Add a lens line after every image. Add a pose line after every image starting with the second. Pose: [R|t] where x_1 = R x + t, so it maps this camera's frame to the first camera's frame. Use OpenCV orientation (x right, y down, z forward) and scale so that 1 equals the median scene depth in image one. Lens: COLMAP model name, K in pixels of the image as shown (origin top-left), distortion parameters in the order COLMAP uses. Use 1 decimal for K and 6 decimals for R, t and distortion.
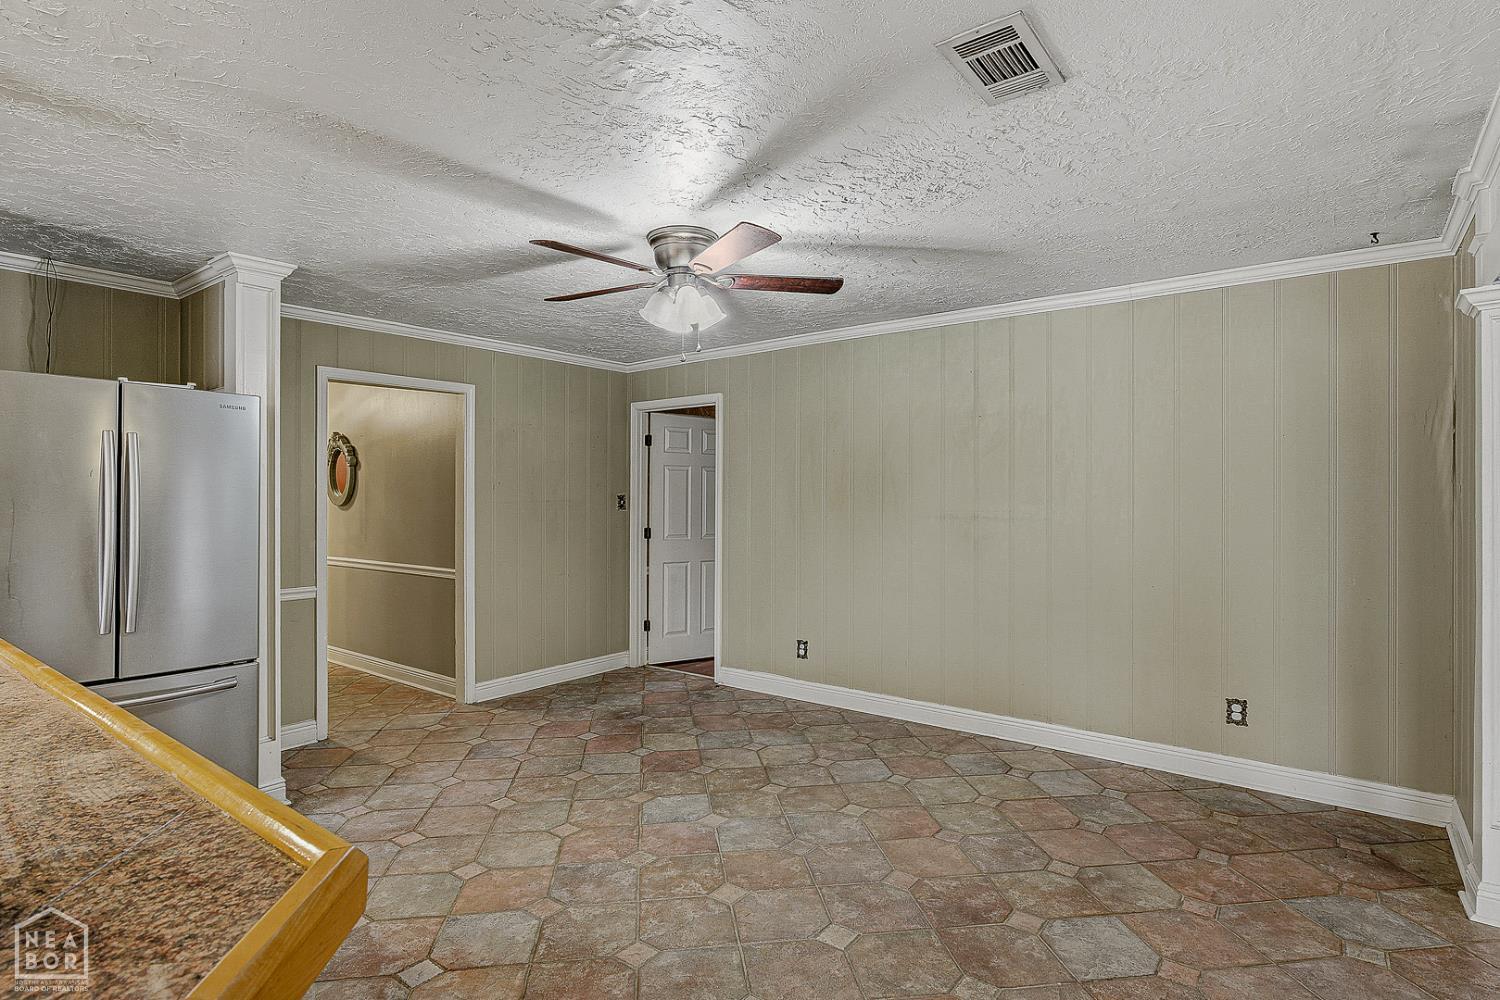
lens RADIAL K [[776.2, 0, 749.6], [0, 776.2, 495.5], [0, 0, 1]] dist [-0.002379, 0.002329]
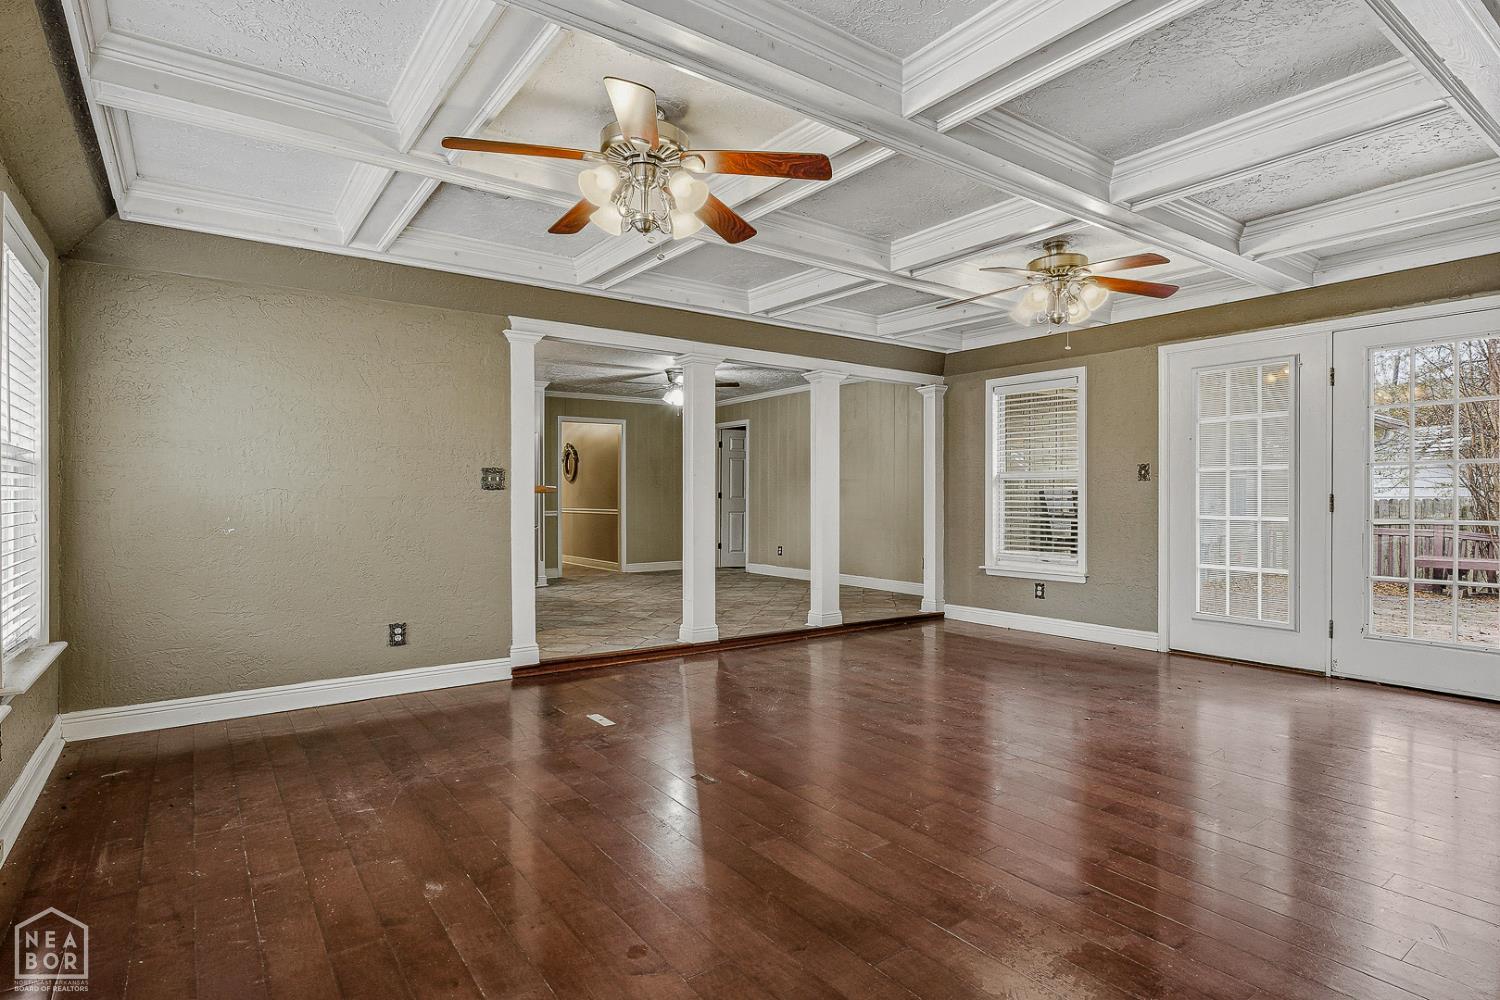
lens RADIAL K [[776.2, 0, 748.9], [0, 776.2, 493.8], [0, 0, 1]] dist [-0.002379, 0.002329]
pose [[0.961149, -0.000952, -0.276028, 0.445137], [0.000925, 1.000000, -0.000231, 0.046386], [0.276028, -0.000033, 0.961150, -0.750471]]
